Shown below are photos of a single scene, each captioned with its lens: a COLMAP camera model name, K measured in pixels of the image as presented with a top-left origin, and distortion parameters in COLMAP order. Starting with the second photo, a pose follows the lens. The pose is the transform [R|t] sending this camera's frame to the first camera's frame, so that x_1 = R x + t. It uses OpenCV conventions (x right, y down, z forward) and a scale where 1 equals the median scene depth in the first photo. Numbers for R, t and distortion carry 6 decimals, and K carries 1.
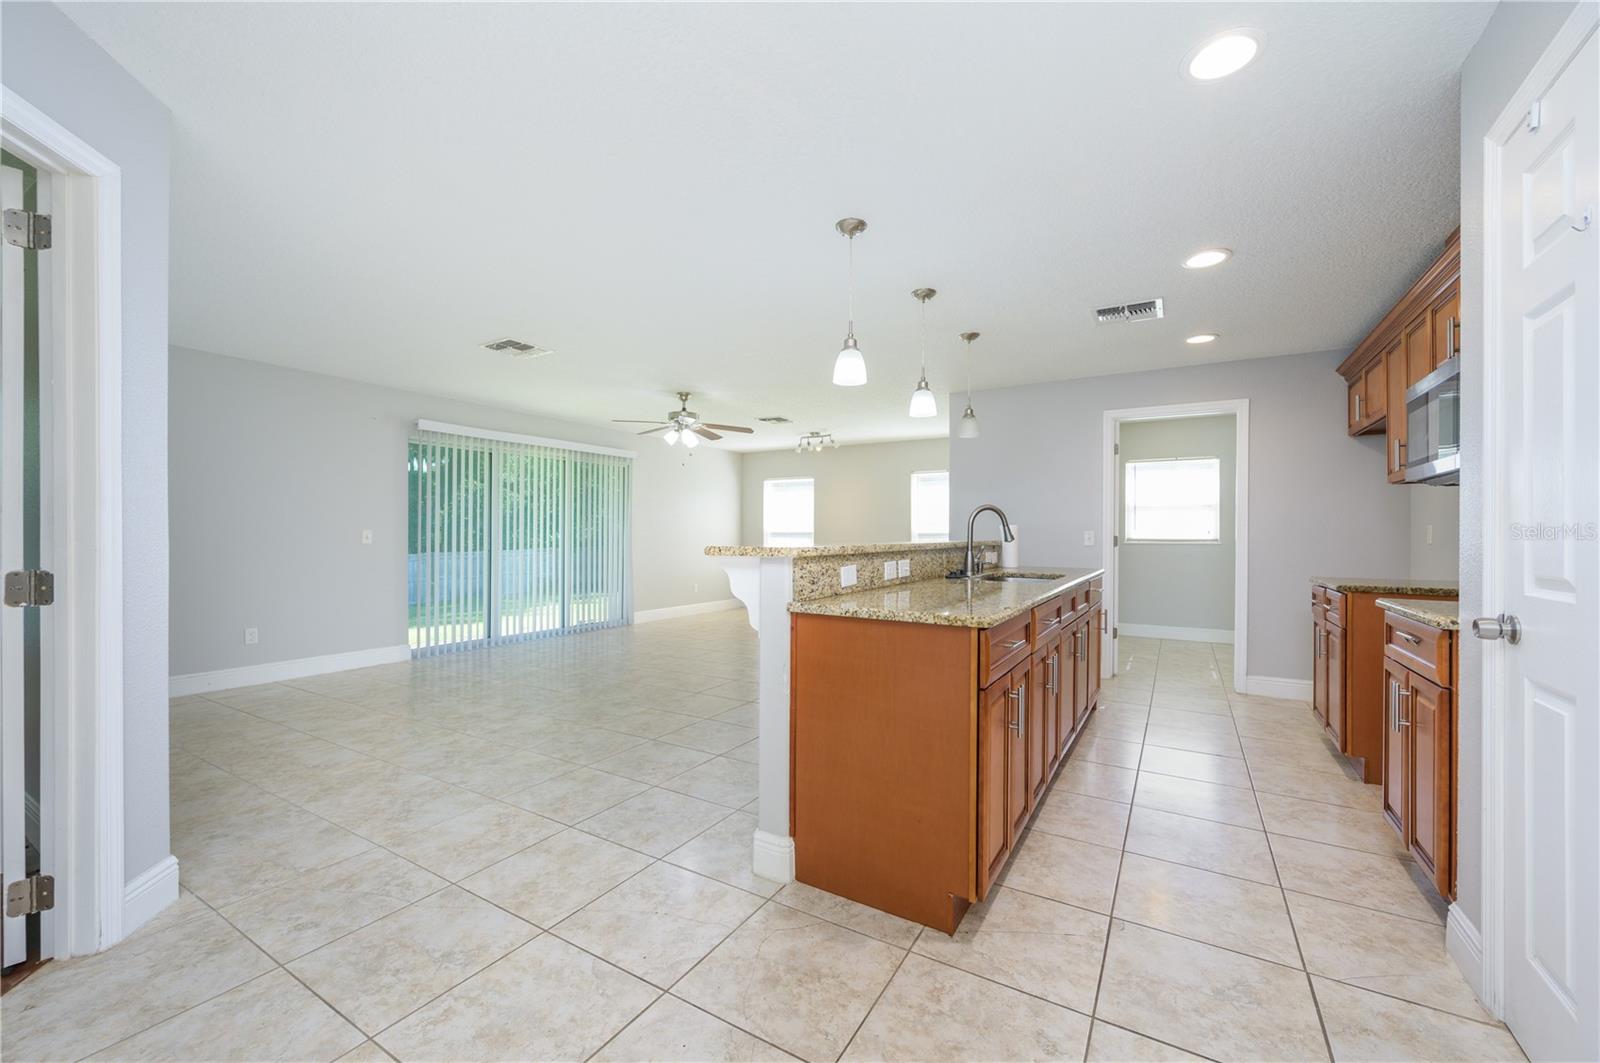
lens RADIAL K [[635.1, 0, 800.4], [0, 635.1, 534.1], [0, 0, 1]] dist [-0.000177, 0.000276]
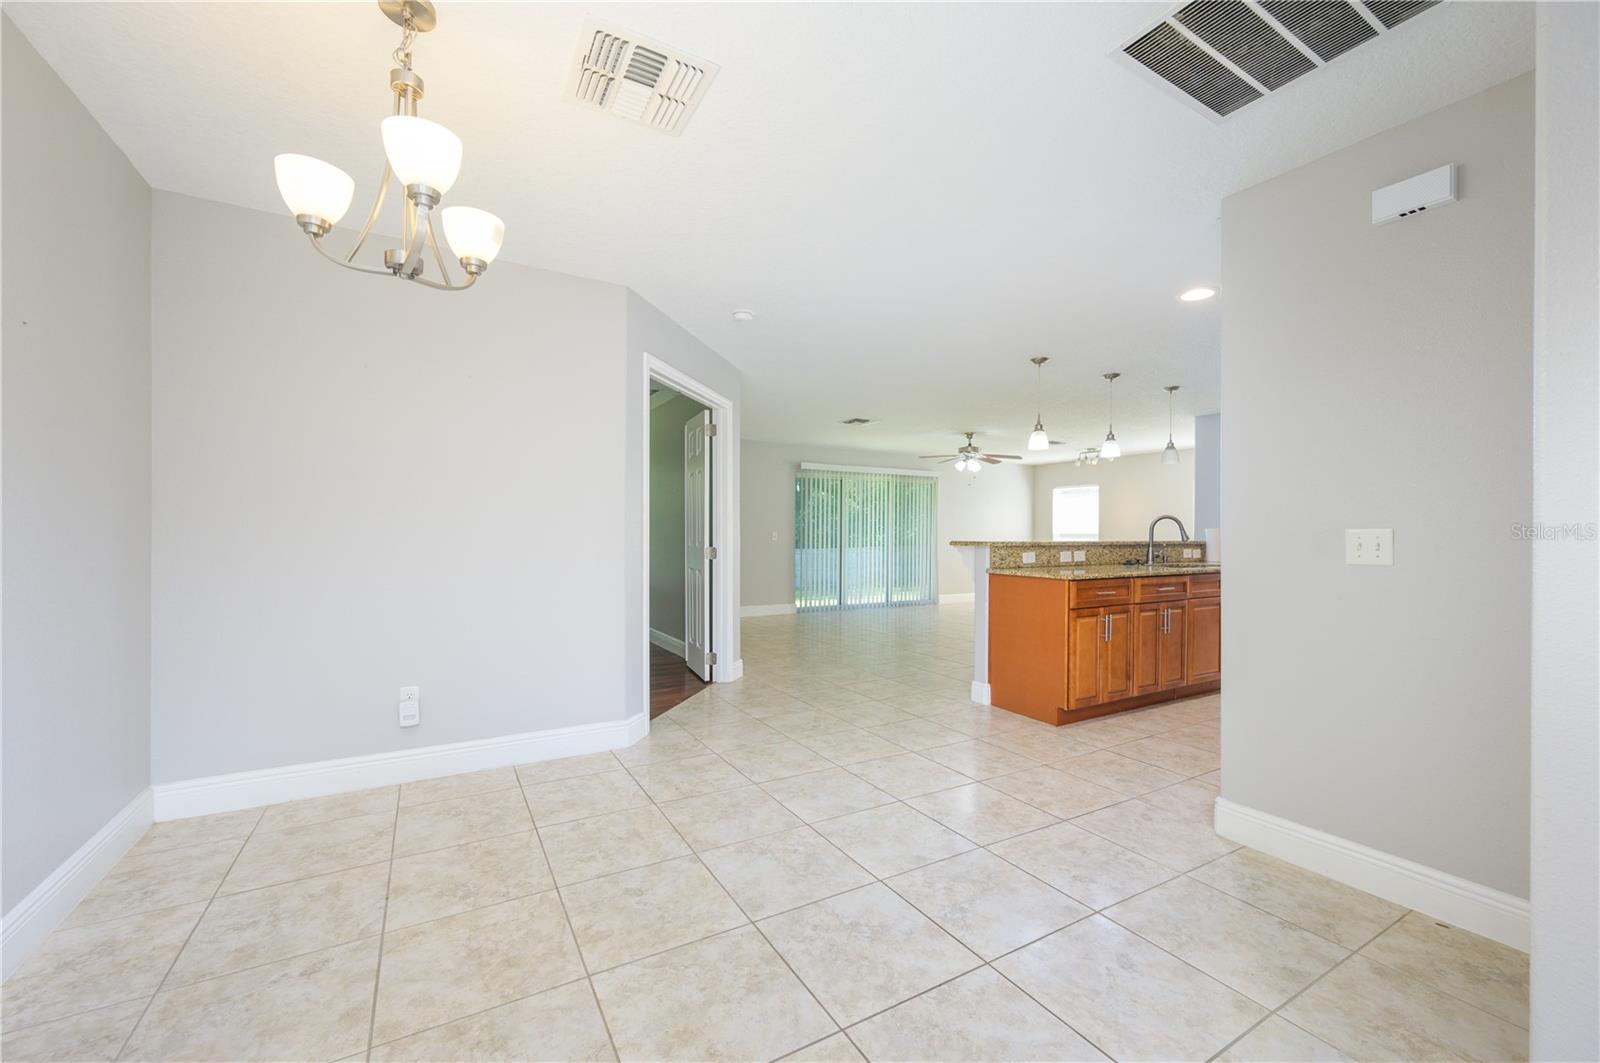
lens RADIAL K [[635.1, 0, 800.4], [0, 635.1, 534.1], [0, 0, 1]] dist [-0.000177, 0.000276]
pose [[0.878338, 0.001995, -0.478036, 0.155989], [-0.002801, 0.999996, -0.000974, 0.000152], [0.478032, 0.002195, 0.878339, -0.394206]]
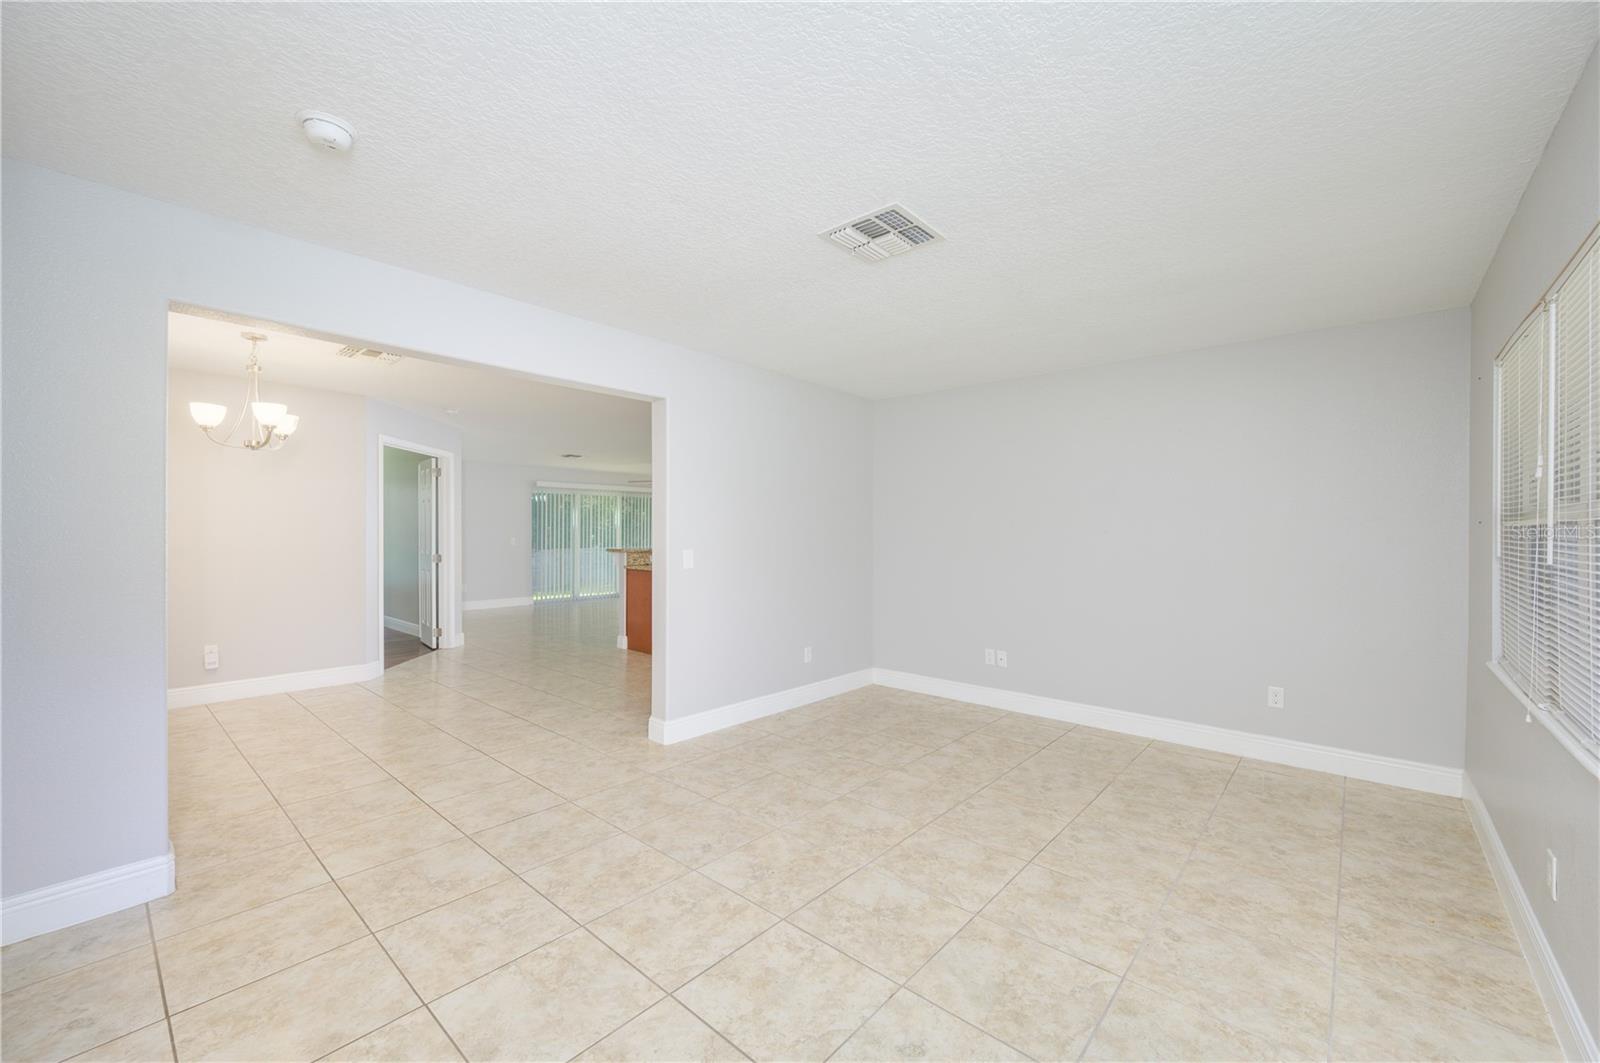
lens RADIAL K [[639.6, 0, 809.2], [0, 639.6, 530.2], [0, 0, 1]] dist [-0.000014, 0.000085]
pose [[0.985722, -0.000312, -0.168383, 0.548500], [0.000128, 0.999999, -0.001106, -0.027631], [0.168383, 0.001068, 0.985721, -0.786822]]
